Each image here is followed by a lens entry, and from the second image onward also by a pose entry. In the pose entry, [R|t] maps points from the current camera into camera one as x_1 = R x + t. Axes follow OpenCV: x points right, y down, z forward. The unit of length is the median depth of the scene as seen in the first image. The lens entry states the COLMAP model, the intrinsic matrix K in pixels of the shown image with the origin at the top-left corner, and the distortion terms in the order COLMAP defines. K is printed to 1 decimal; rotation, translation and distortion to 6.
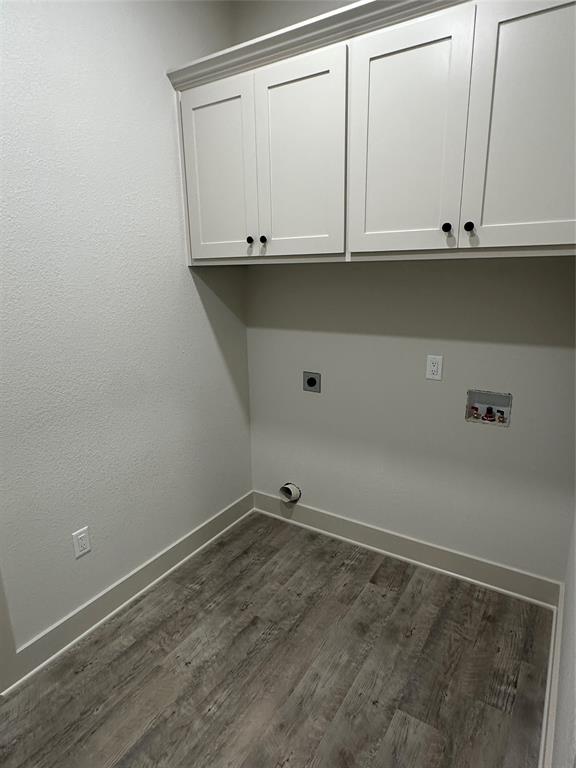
lens RADIAL K [[446.6, 0, 288.6], [0, 446.6, 383.5], [0, 0, 1]] dist [-0.004003, 0.002543]
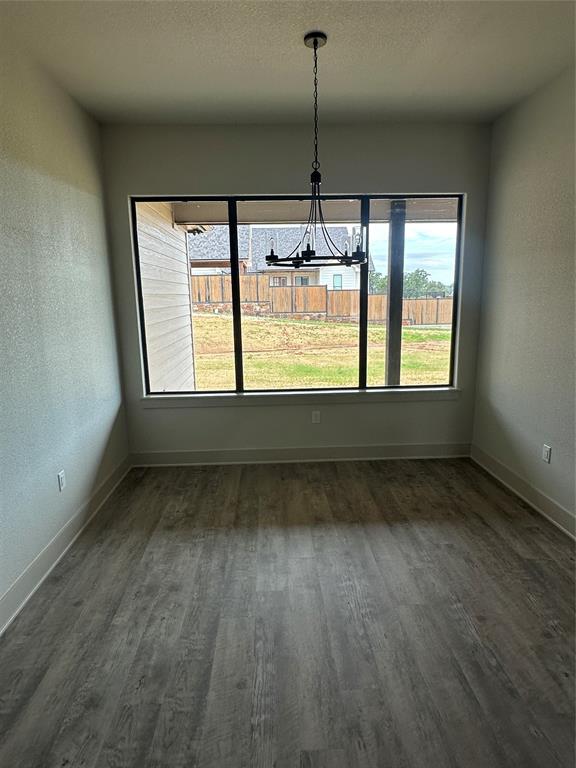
lens RADIAL K [[446.6, 0, 288.1], [0, 446.6, 384.8], [0, 0, 1]] dist [-0.004003, 0.002543]
pose [[-0.814425, 0.150266, -0.560475, 0.511264], [-0.110878, 0.907792, 0.404500, -0.519364], [0.569577, 0.391579, -0.722667, 1.812840]]
